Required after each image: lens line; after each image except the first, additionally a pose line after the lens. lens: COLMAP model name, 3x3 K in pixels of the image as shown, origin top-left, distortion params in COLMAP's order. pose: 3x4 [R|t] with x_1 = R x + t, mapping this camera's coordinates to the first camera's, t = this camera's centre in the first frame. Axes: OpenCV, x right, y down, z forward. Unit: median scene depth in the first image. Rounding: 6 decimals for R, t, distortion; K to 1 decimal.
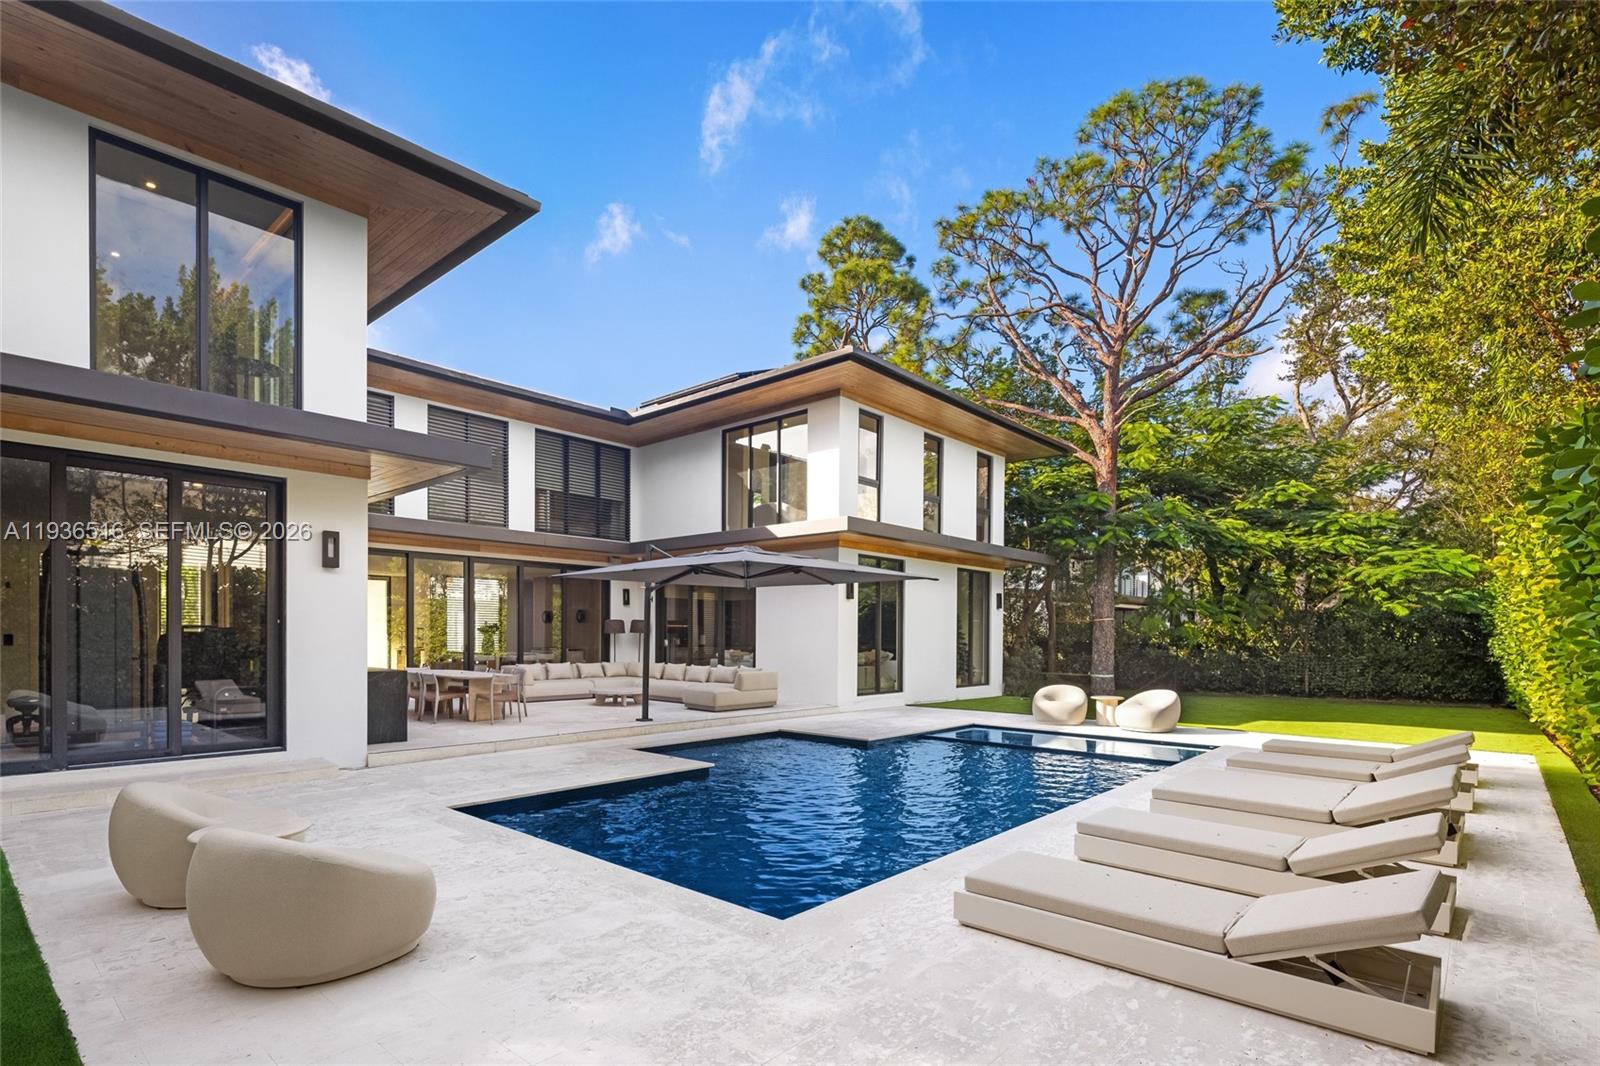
lens RADIAL K [[778.0, 0, 803.0], [0, 778.0, 639.2], [0, 0, 1]] dist [-0.002289, -0.000659]
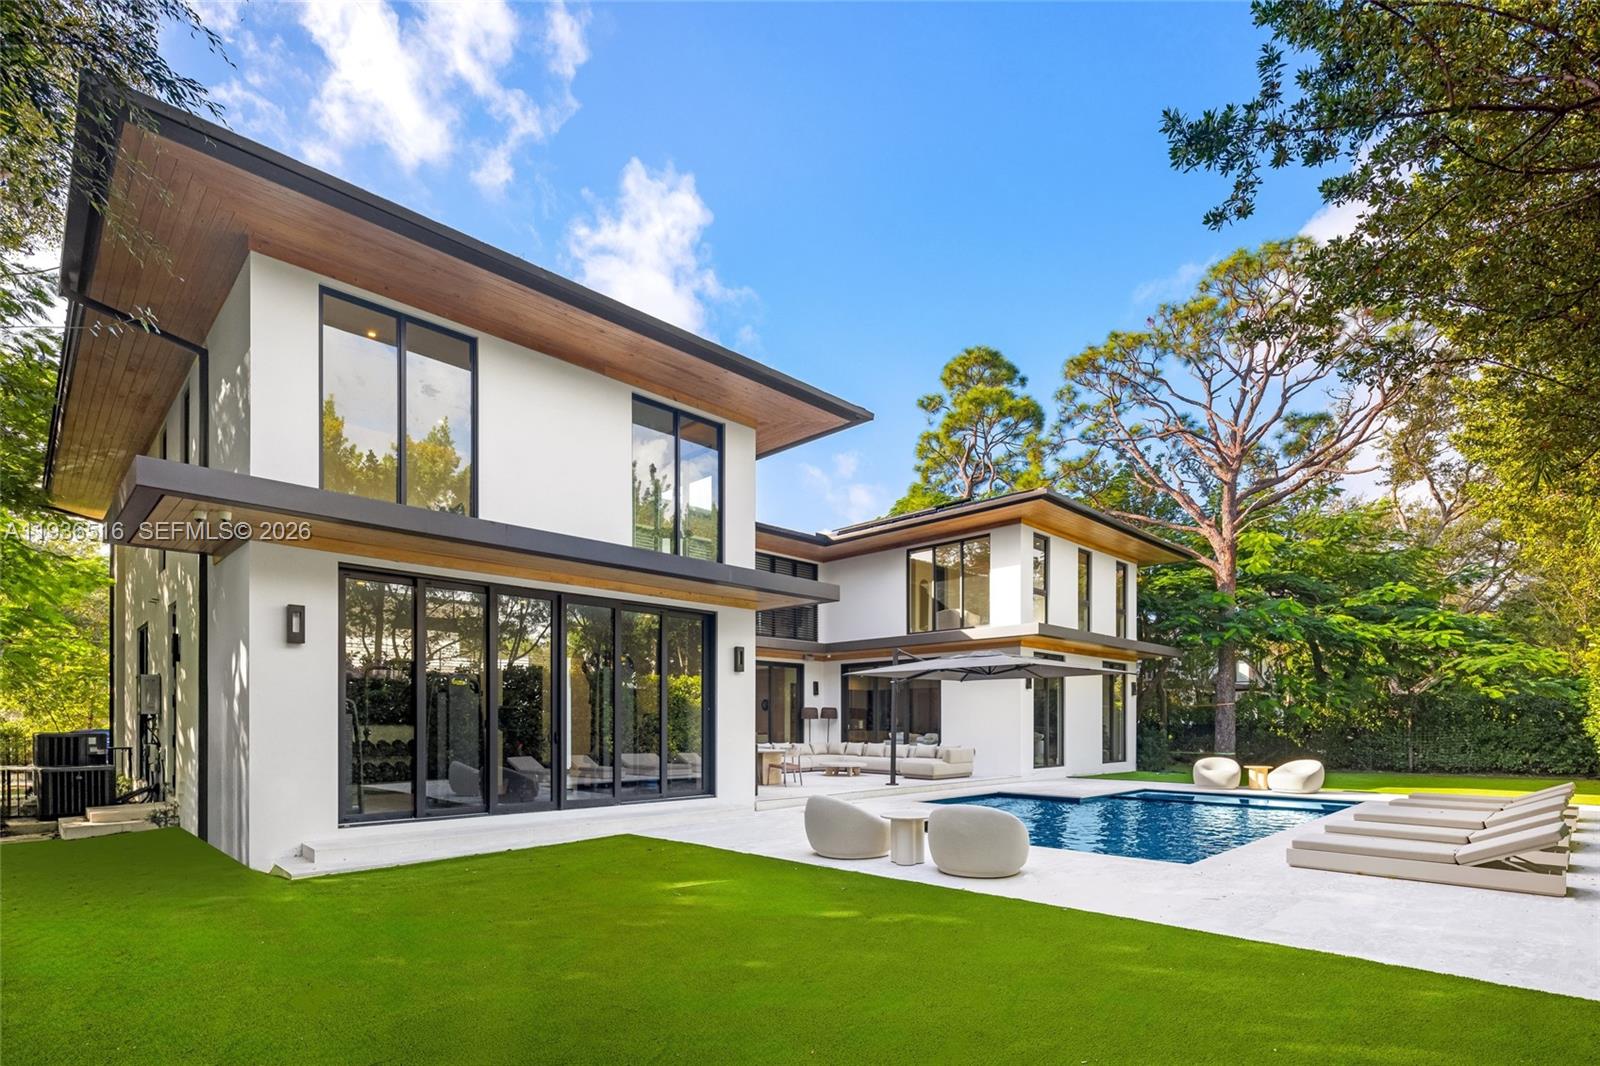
lens RADIAL K [[778.0, 0, 798.3], [0, 778.0, 717.4], [0, 0, 1]] dist [-0.002289, -0.000659]
pose [[0.997879, -0.005541, -0.064861, -0.169370], [0.004804, 0.999922, -0.011517, 0.004322], [0.064920, 0.011181, 0.997828, -0.185257]]
